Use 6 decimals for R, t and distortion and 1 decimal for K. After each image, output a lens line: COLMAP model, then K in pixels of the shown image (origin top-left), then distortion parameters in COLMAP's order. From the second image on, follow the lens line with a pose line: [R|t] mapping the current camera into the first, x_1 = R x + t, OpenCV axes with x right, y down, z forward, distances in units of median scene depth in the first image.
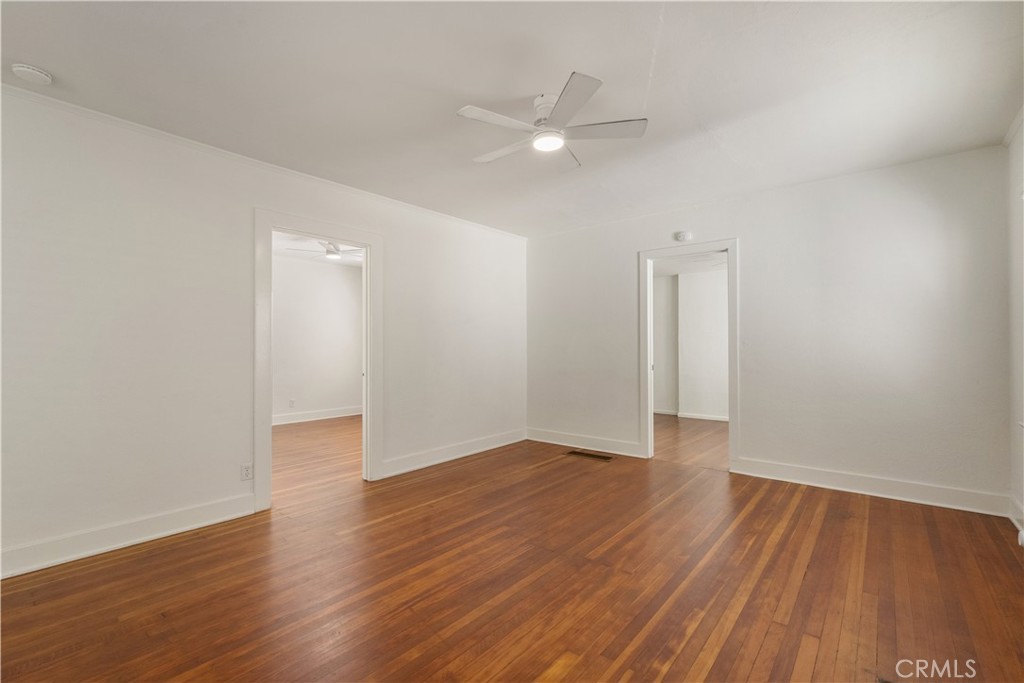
lens RADIAL K [[447.9, 0, 512.3], [0, 447.9, 345.1], [0, 0, 1]] dist [-0.005809, -0.000141]
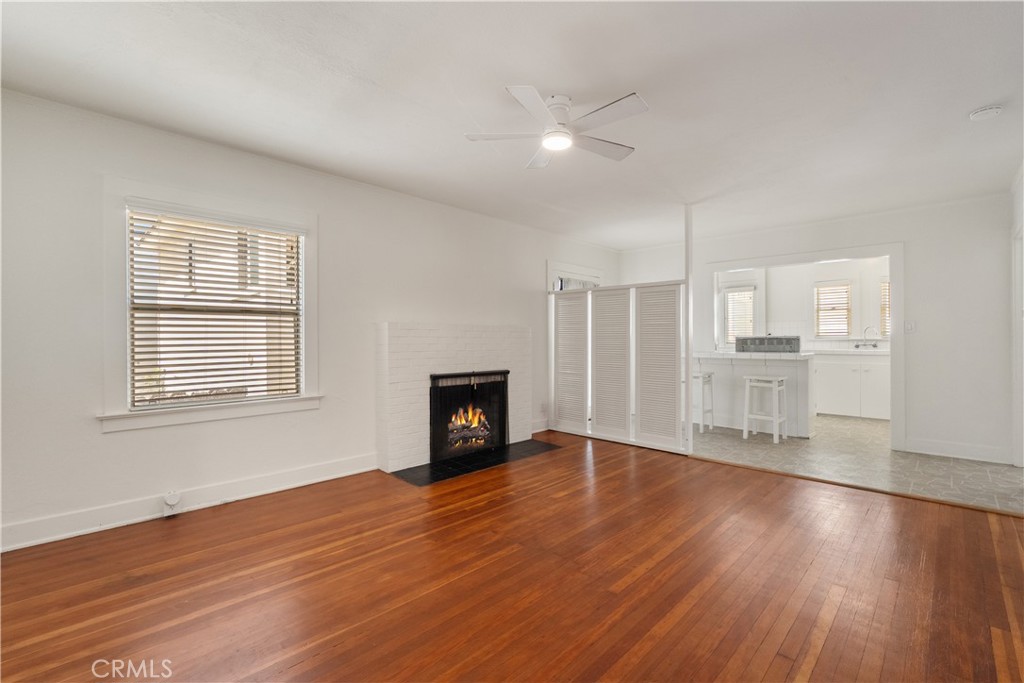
lens RADIAL K [[447.9, 0, 511.0], [0, 447.9, 340.8], [0, 0, 1]] dist [-0.005809, -0.000141]
pose [[-0.996184, 0.005784, 0.087091, 0.098759], [0.005080, 0.999953, -0.008295, 0.014469], [-0.087135, -0.007820, -0.996166, 2.010611]]
